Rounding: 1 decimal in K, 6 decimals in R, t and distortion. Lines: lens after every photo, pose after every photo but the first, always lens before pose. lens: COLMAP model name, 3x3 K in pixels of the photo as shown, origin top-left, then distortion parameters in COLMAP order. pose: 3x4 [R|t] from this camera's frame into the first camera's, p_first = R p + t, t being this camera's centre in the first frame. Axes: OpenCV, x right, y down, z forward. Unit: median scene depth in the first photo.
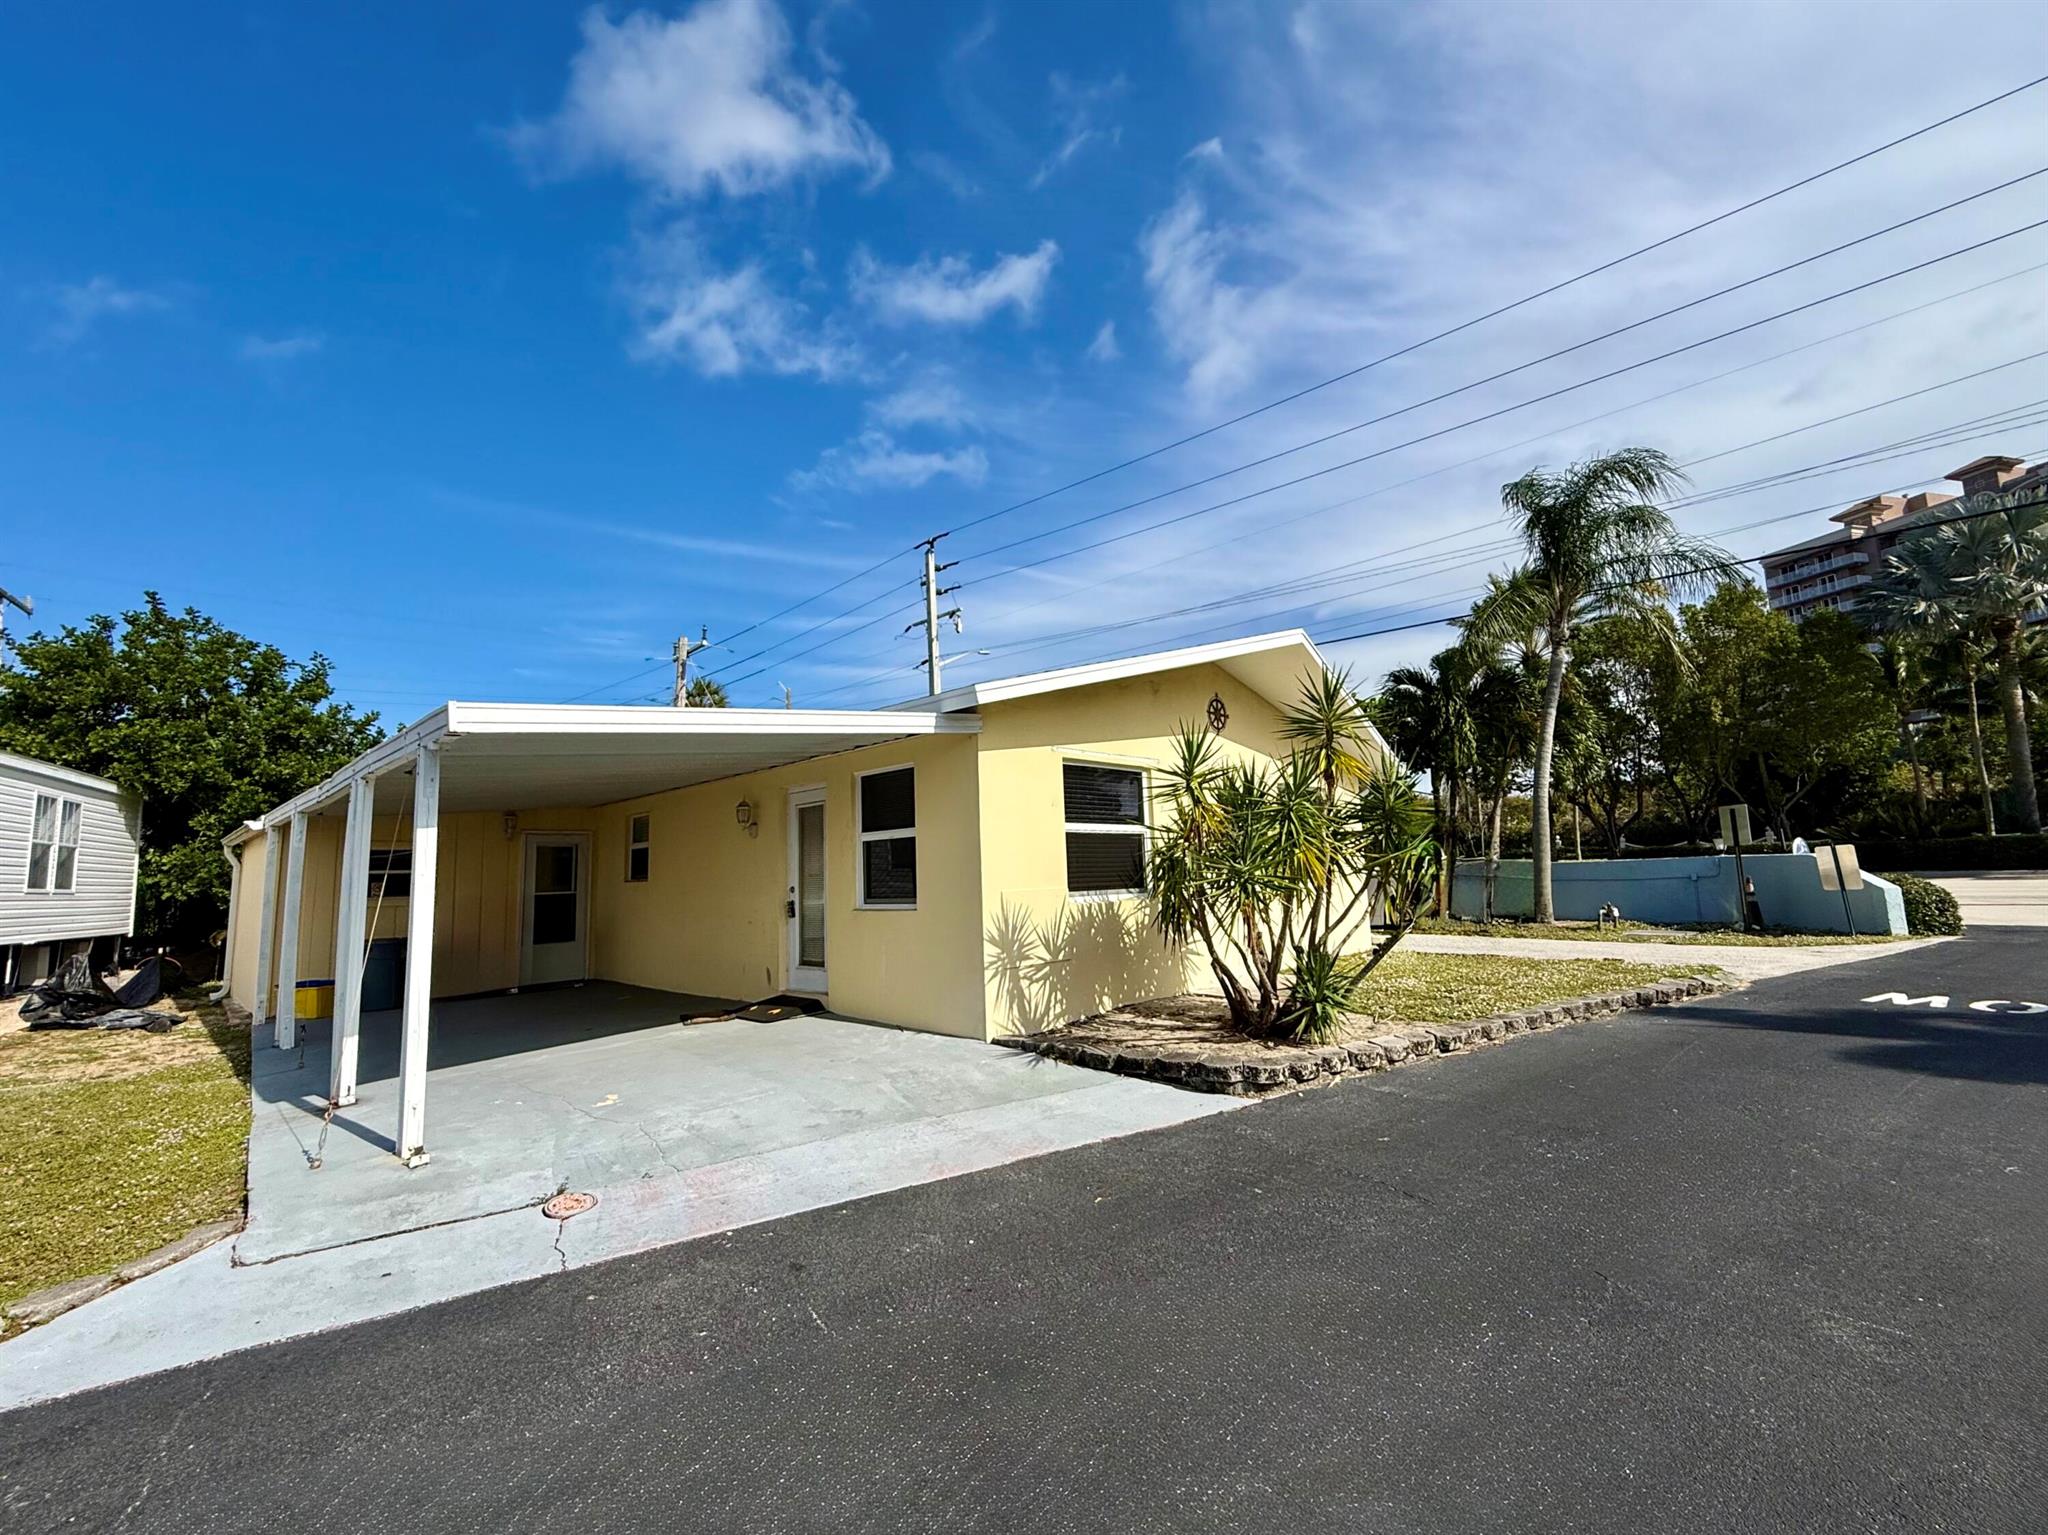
lens RADIAL K [[817.9, 0, 1024.0], [0, 817.9, 767.5], [0, 0, 1]] dist [0.000272, 0.000314]
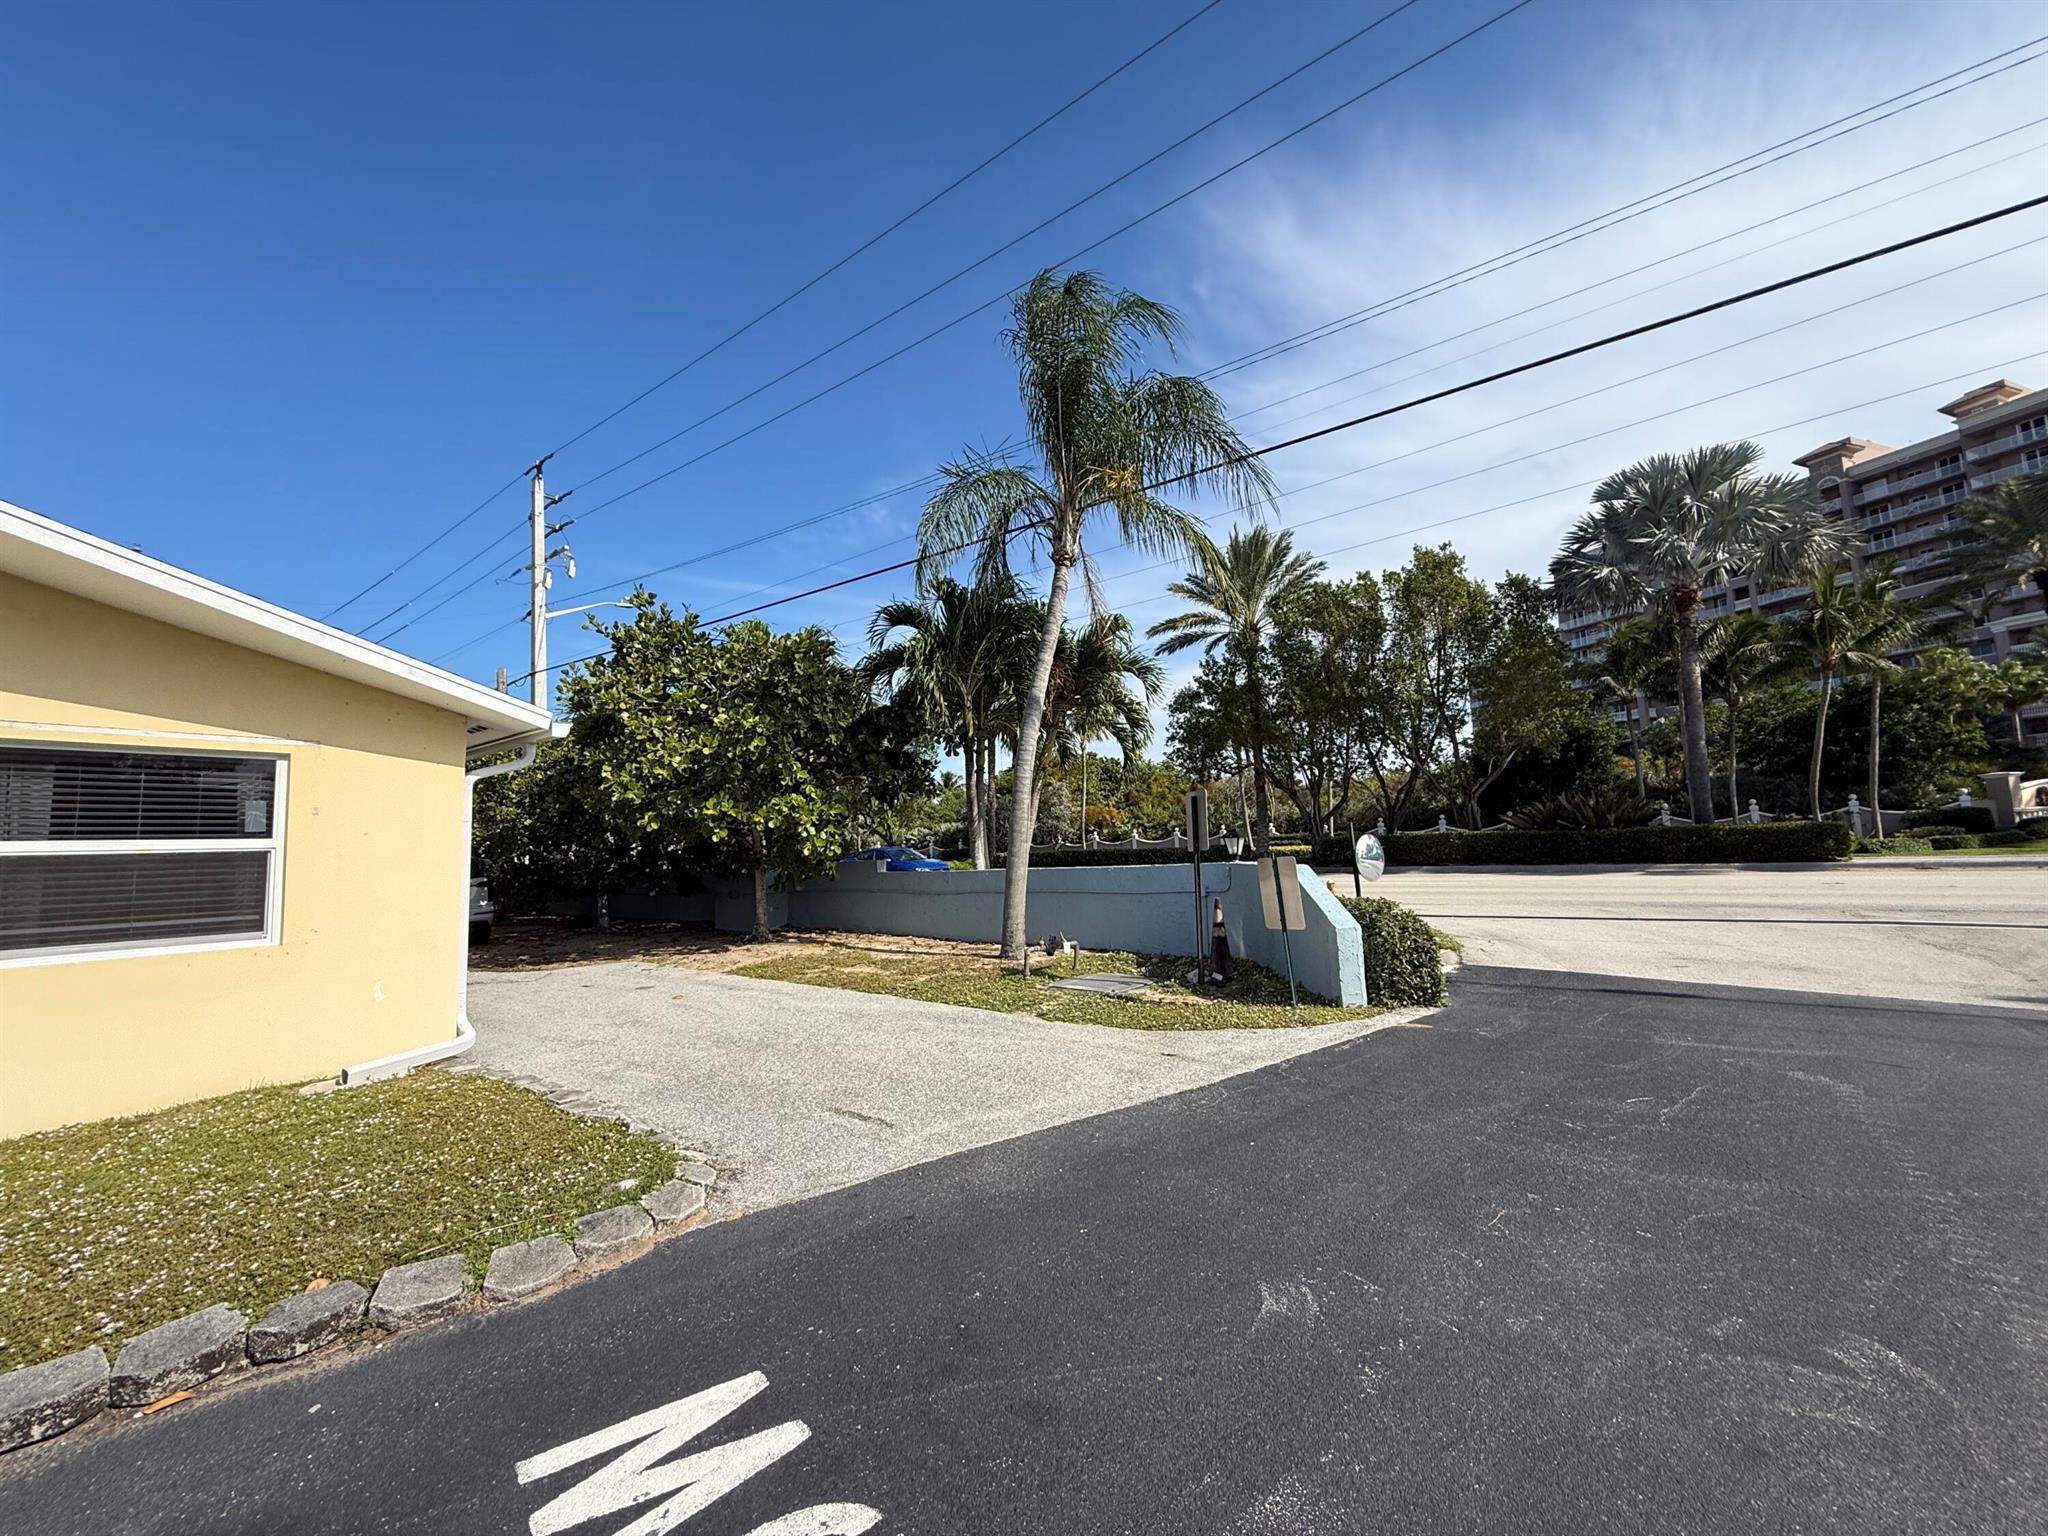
lens RADIAL K [[807.8, 0, 983.3], [0, 807.8, 768.9], [0, 0, 1]] dist [0.000051, -0.000156]
pose [[0.993062, 0.005515, 0.117462, 1.105702], [-0.007816, 0.999786, 0.019140, 0.032685], [-0.117331, -0.019925, 0.992893, 0.677200]]
